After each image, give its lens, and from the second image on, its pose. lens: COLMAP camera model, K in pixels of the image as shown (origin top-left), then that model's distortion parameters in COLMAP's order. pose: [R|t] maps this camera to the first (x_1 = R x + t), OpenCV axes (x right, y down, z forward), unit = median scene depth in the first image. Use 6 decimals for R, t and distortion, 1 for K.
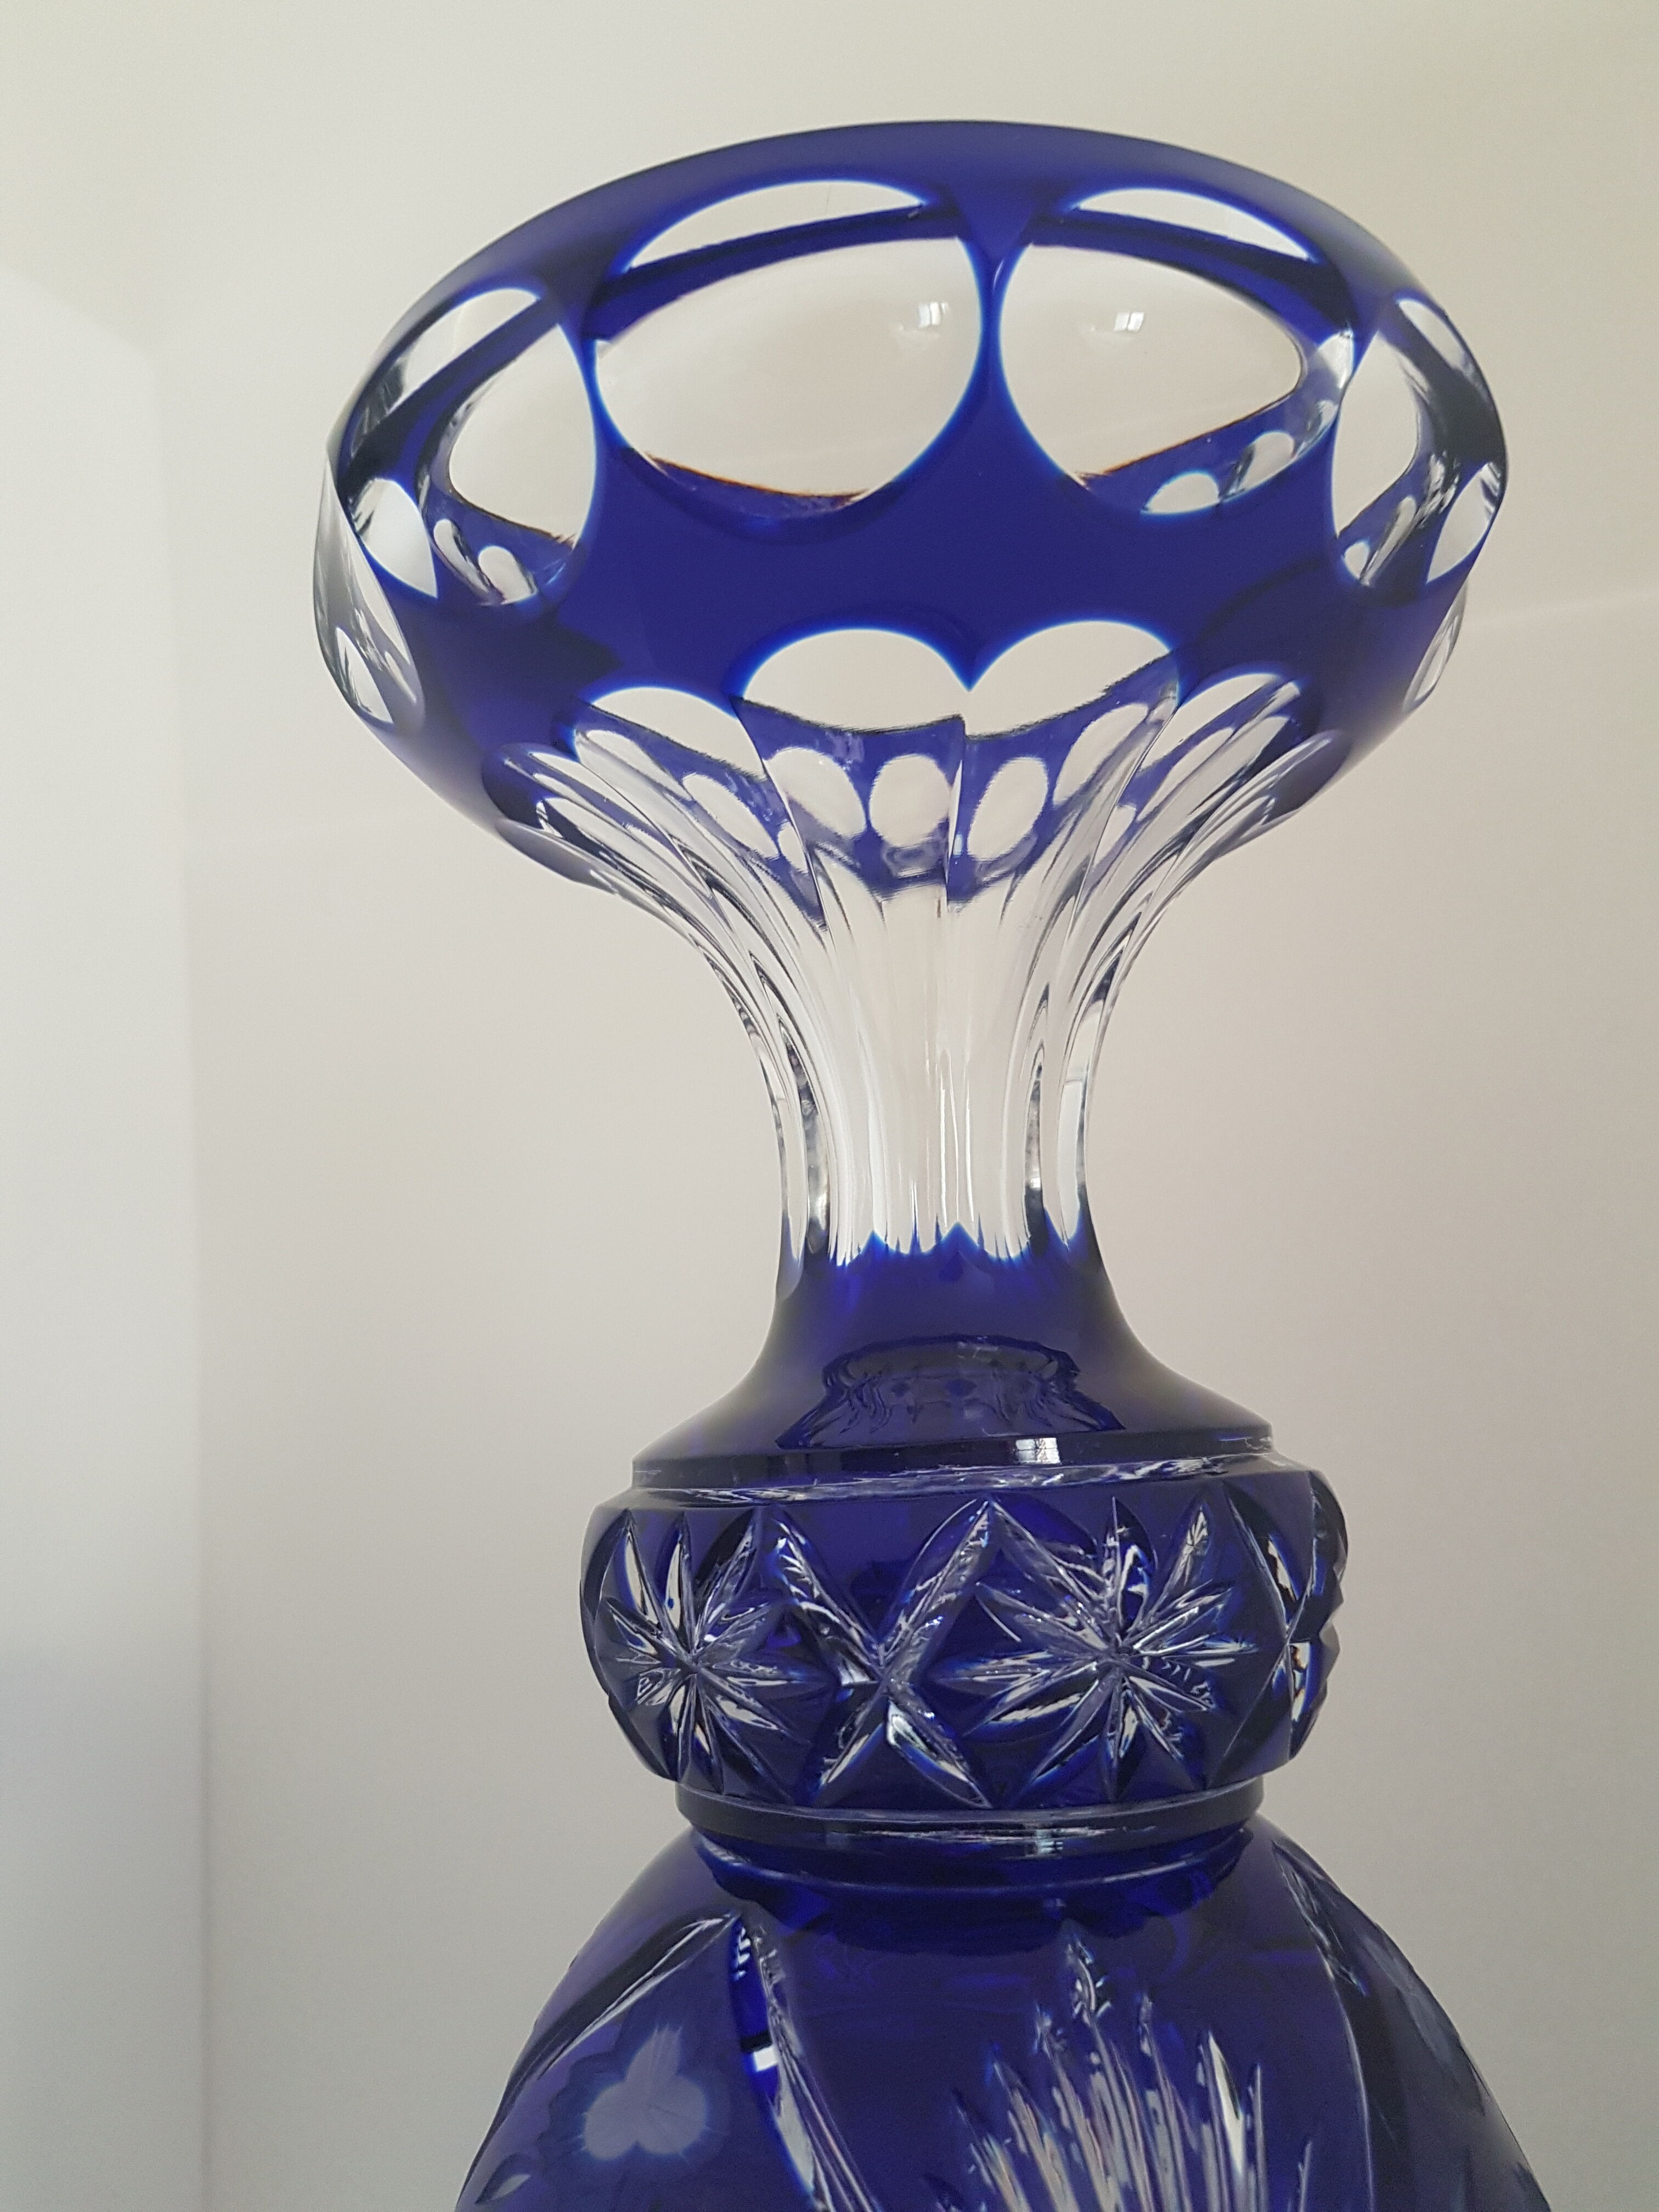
lens RADIAL K [[1804.2, 0, 829.5], [0, 1804.2, 1106.0], [0, 0, 1]] dist [0.003840, 0.008413]
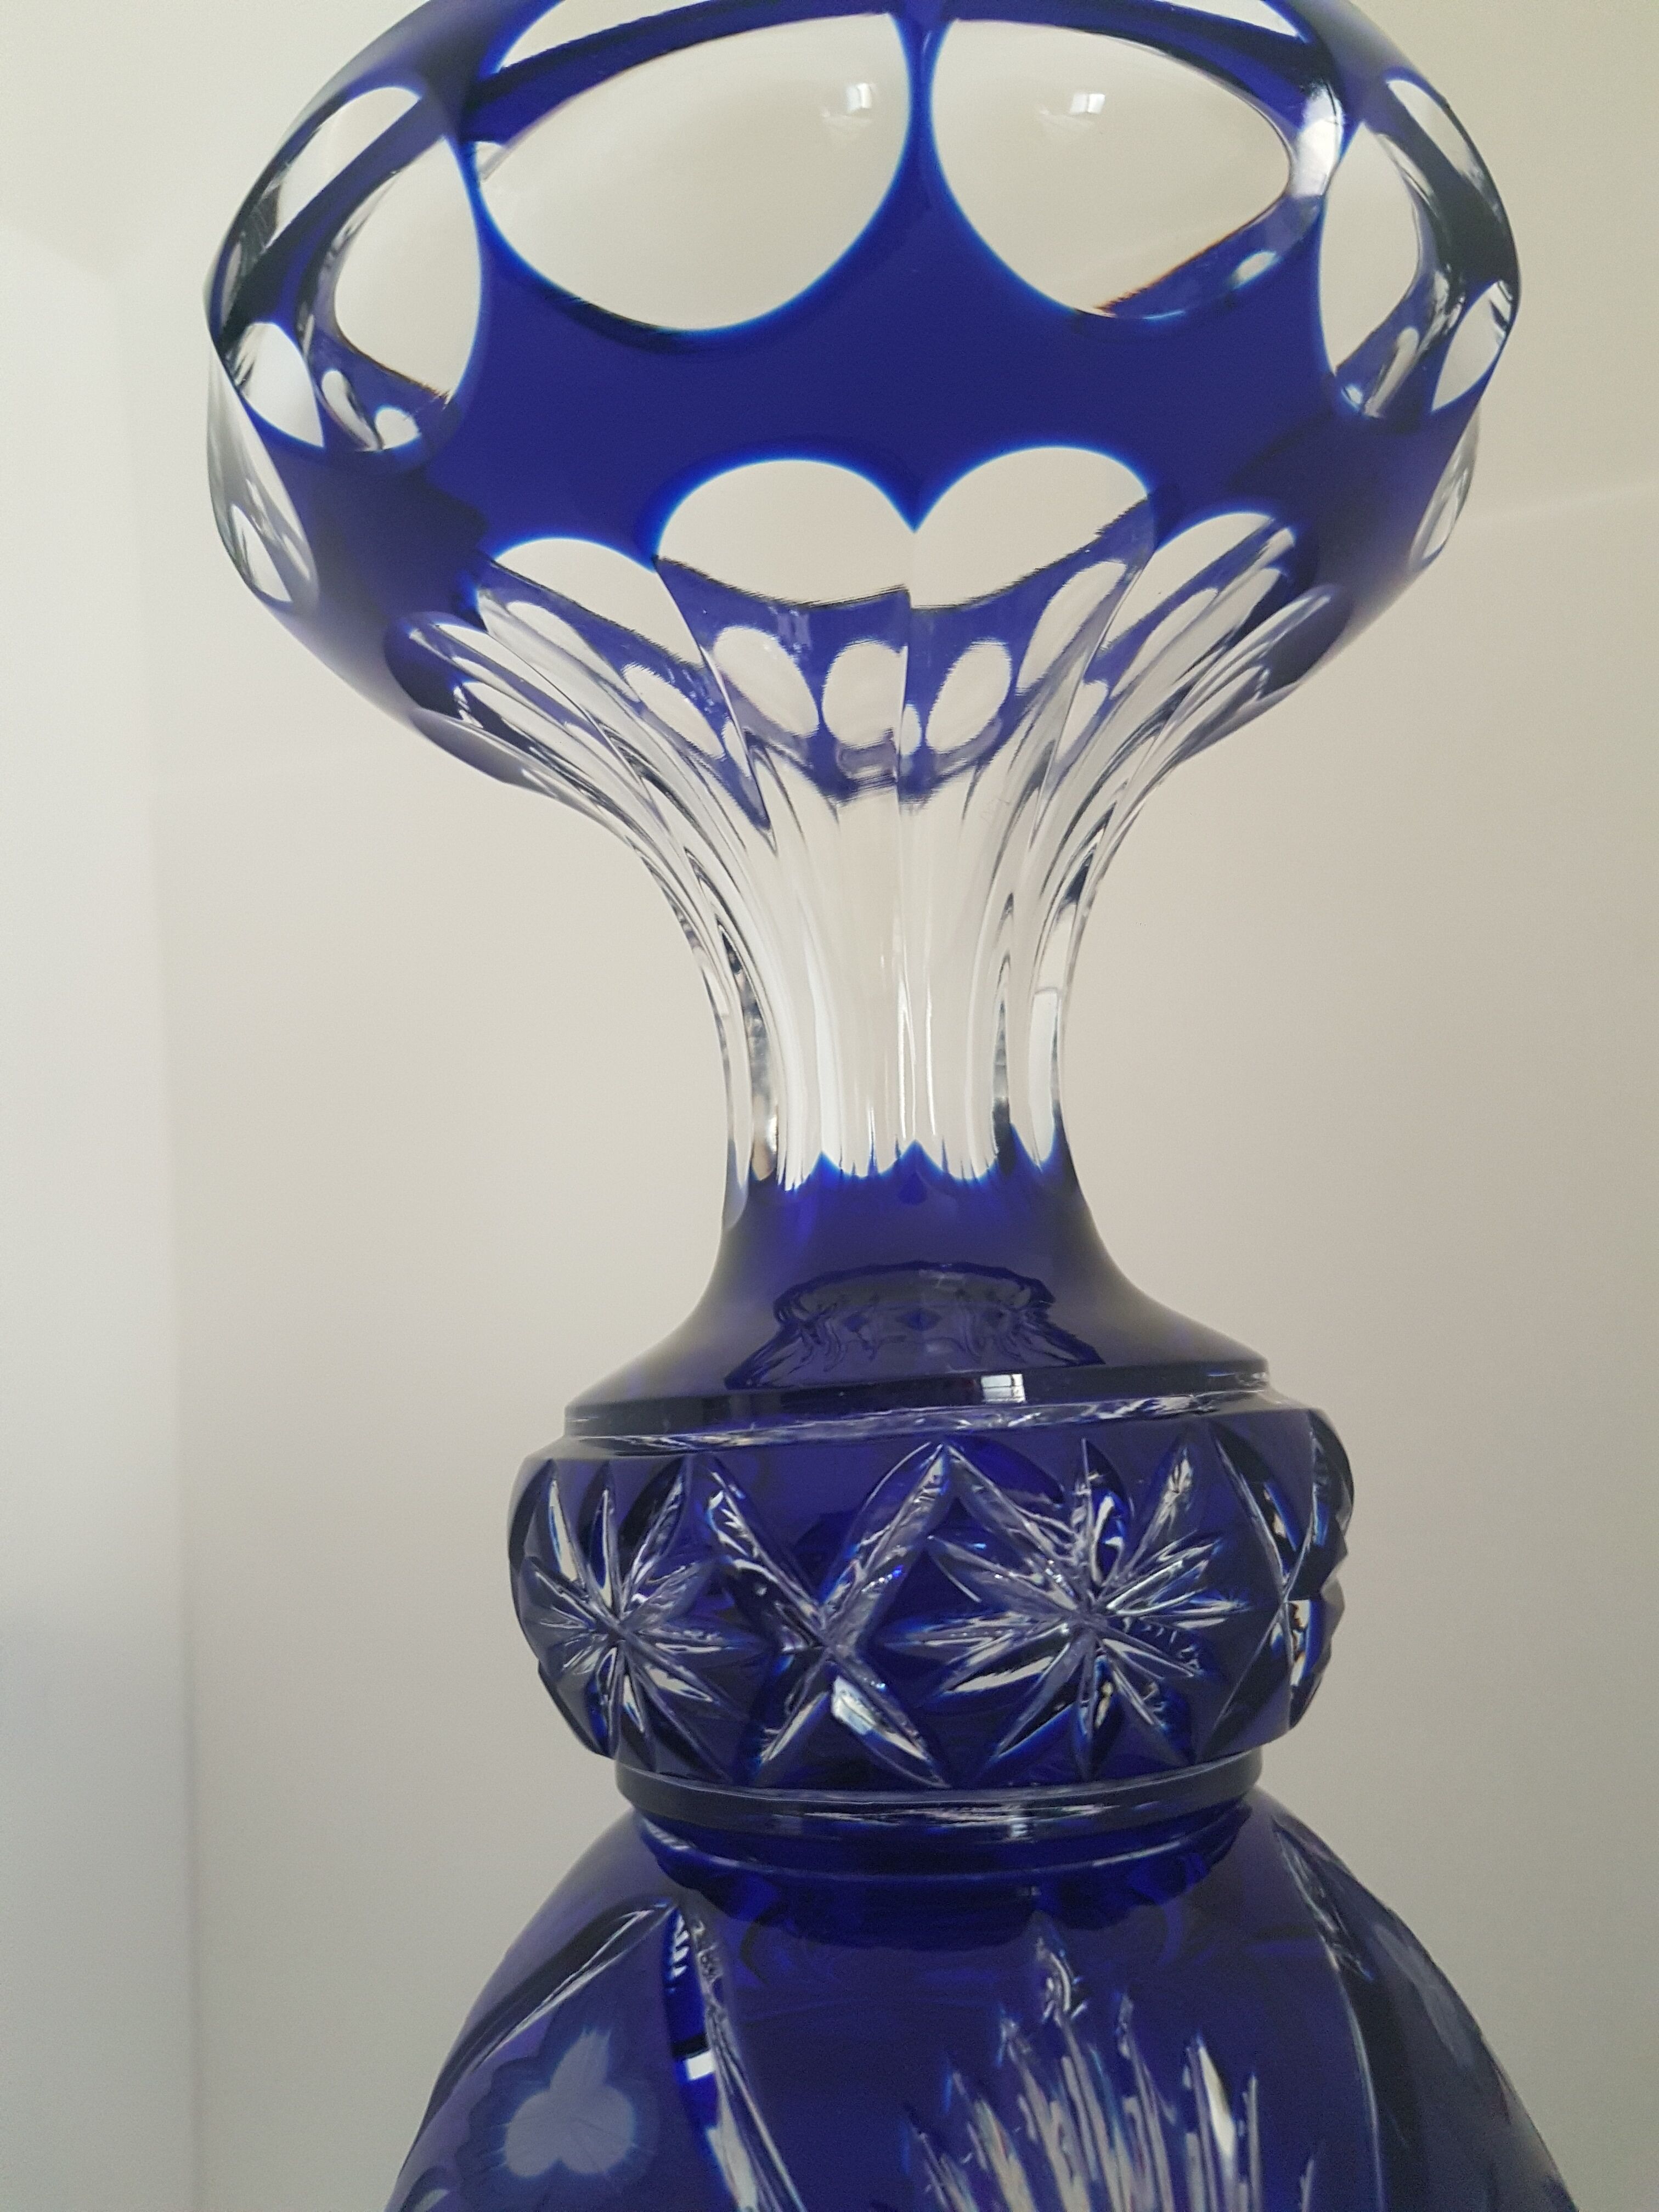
lens RADIAL K [[1782.8, 0, 805.2], [0, 1782.8, 1103.3], [0, 0, 1]] dist [-0.000229, -0.005411]
pose [[0.999631, -0.014750, -0.022825, 0.039702], [0.015092, 0.999776, 0.014861, 0.034526], [0.022600, -0.015200, 0.999629, 0.115454]]
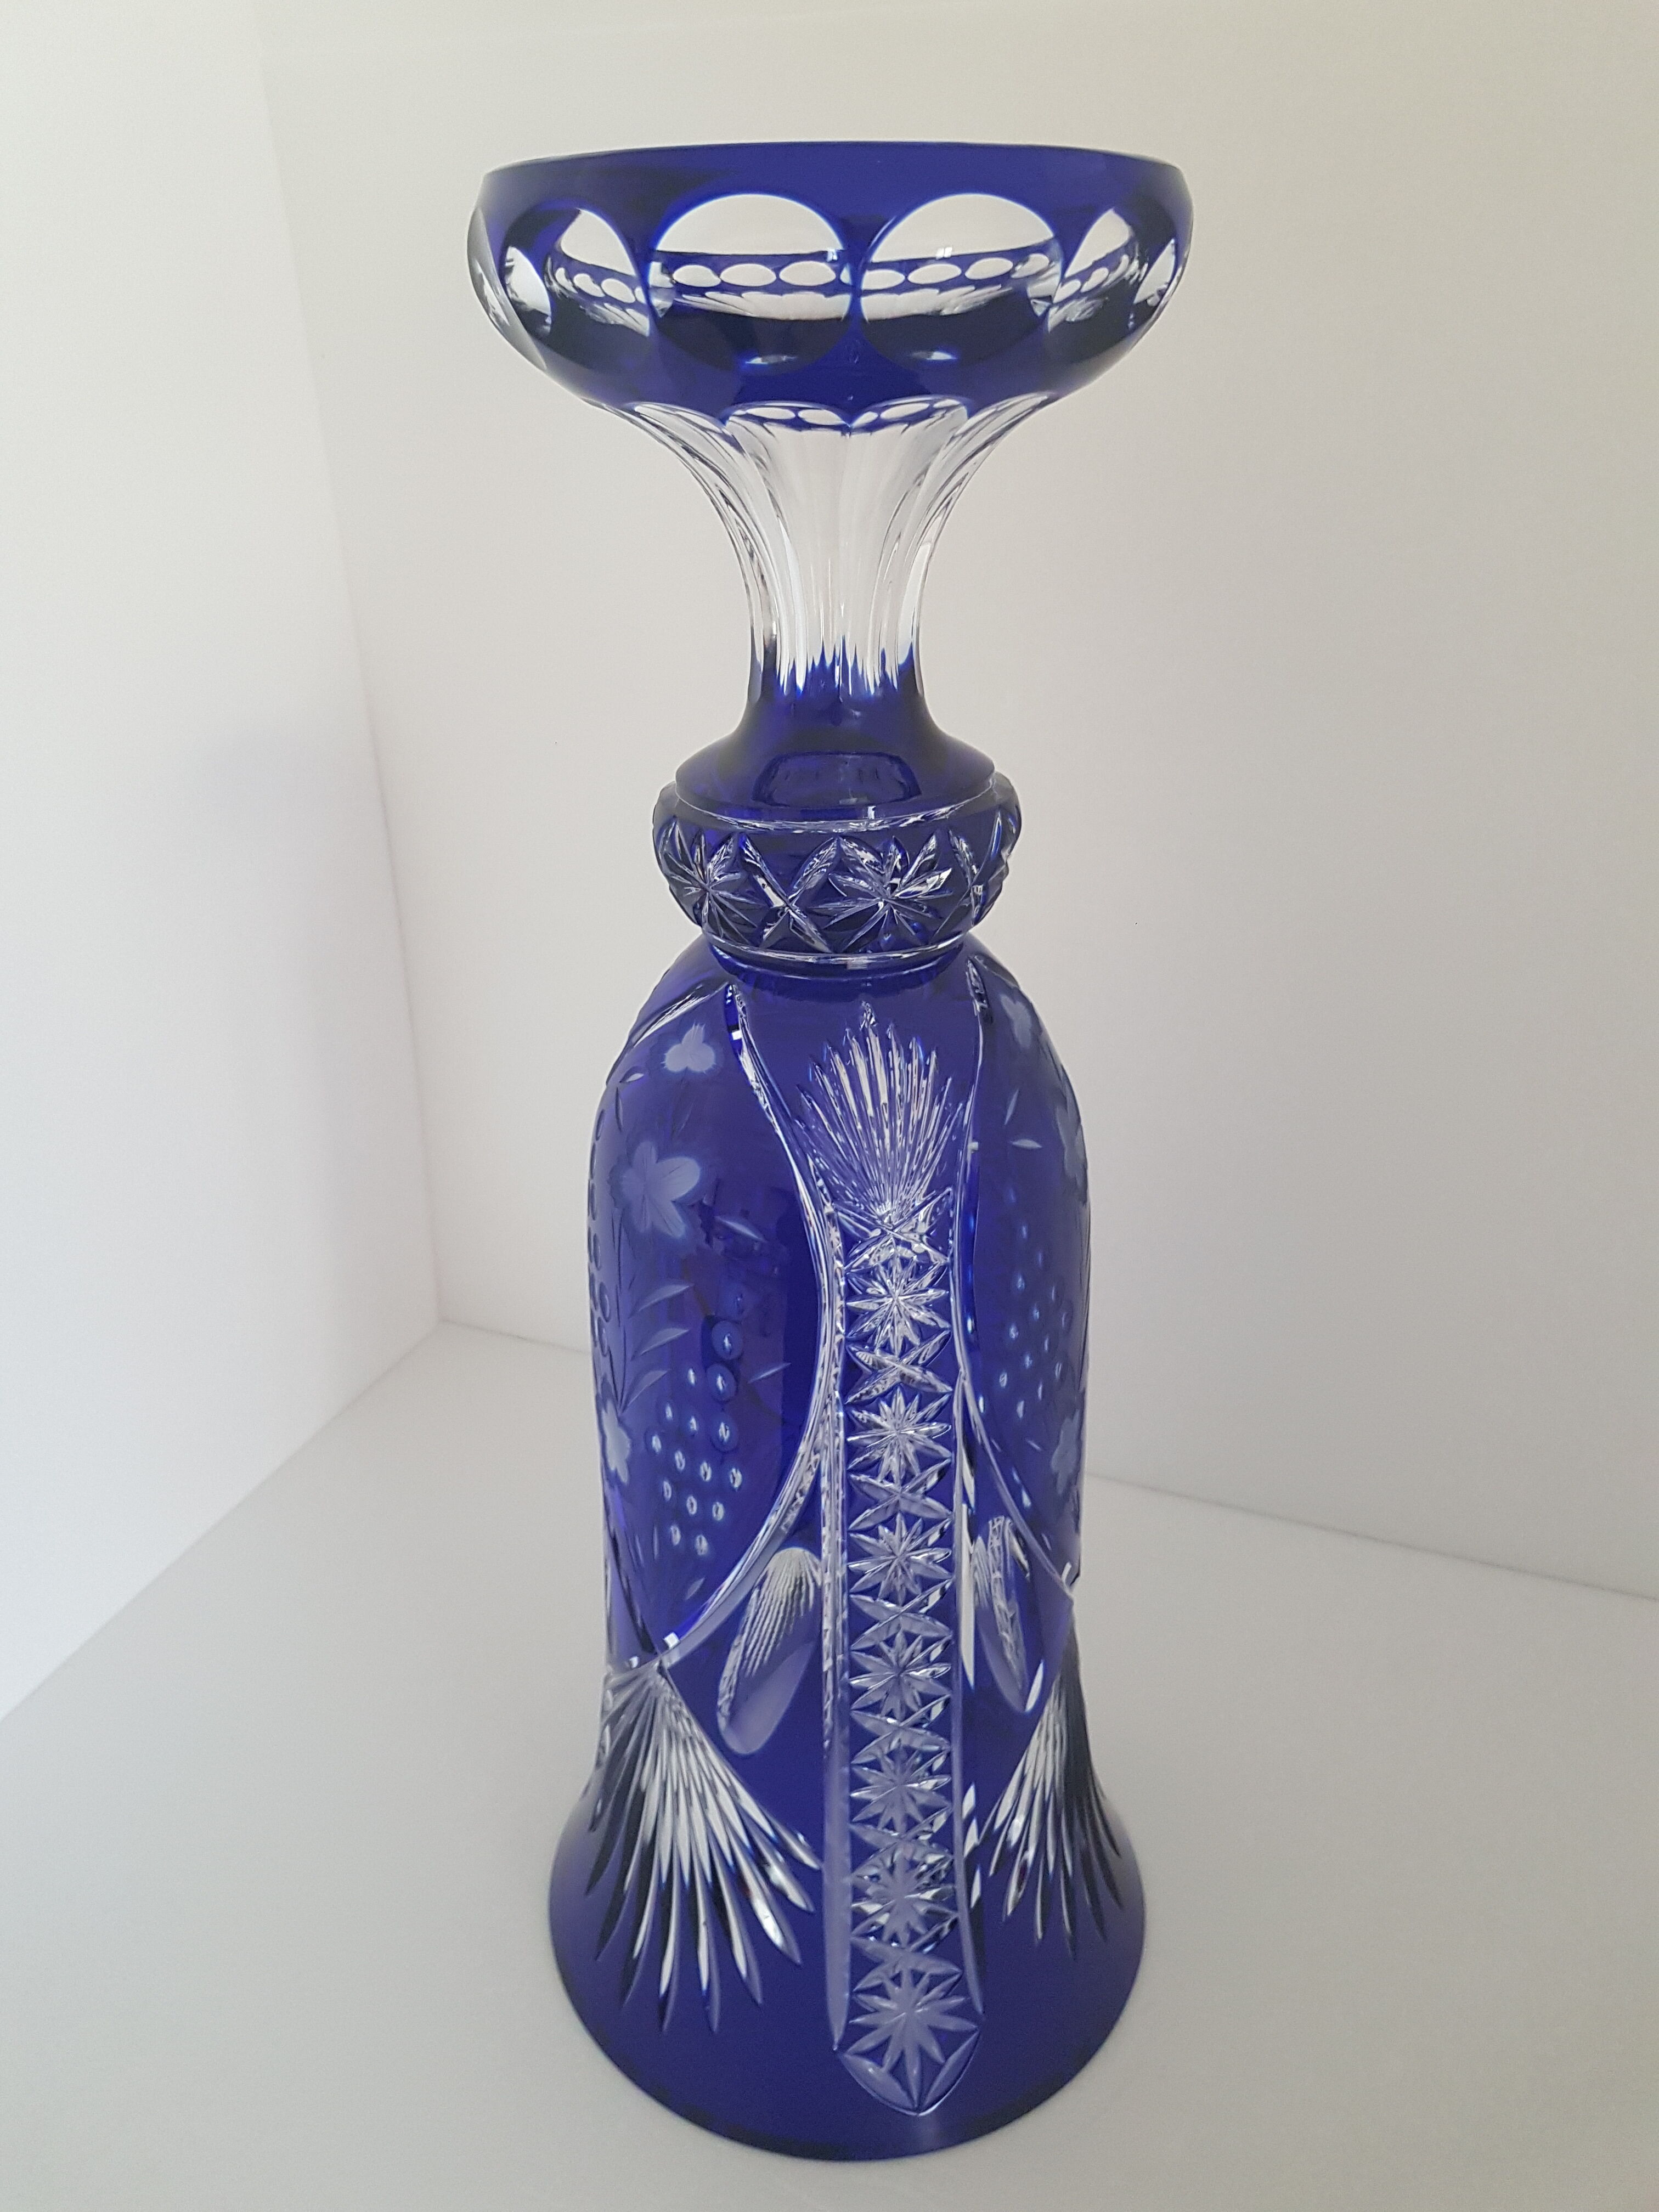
lens RADIAL K [[1804.2, 0, 829.5], [0, 1804.2, 1106.0], [0, 0, 1]] dist [0.003840, 0.008413]
pose [[0.999280, 0.037310, 0.006922, 0.070179], [-0.034429, 0.814752, 0.578787, -0.757004], [0.015955, -0.578609, 0.815449, -0.973892]]
